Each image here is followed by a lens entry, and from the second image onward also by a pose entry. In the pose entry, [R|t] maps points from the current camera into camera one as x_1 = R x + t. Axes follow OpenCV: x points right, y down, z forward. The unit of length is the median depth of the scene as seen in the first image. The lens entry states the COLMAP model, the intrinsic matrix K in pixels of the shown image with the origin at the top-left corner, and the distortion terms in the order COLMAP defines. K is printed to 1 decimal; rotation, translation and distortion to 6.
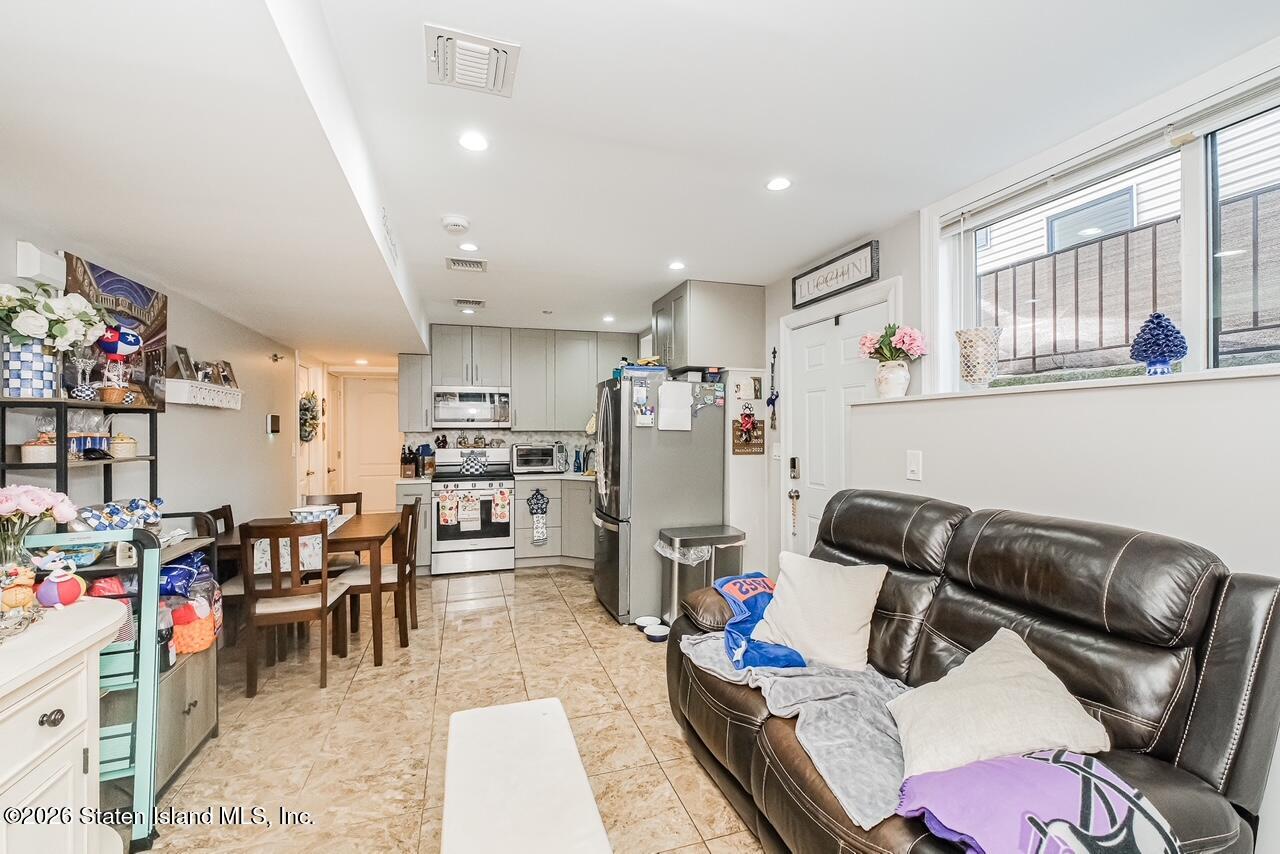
lens RADIAL K [[550.8, 0, 642.5], [0, 550.8, 426.1], [0, 0, 1]] dist [-0.003696, 0.000001]
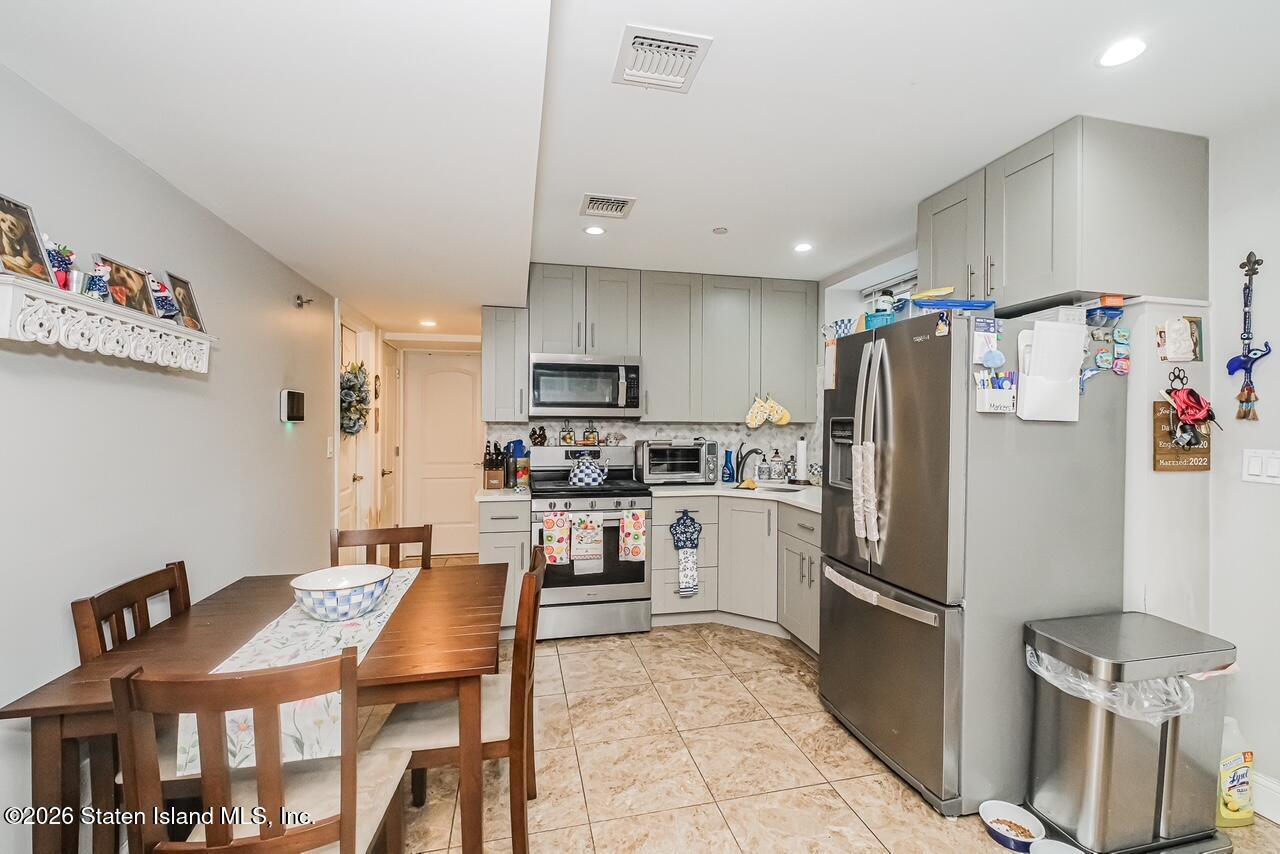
lens RADIAL K [[548.0, 0, 644.8], [0, 548.0, 419.8], [0, 0, 1]] dist [-0.001377, -0.000010]
pose [[0.996519, 0.007693, -0.083006, -0.191316], [-0.007720, 0.999970, -0.000001, 0.006885], [0.083003, 0.000641, 0.996549, 0.354353]]
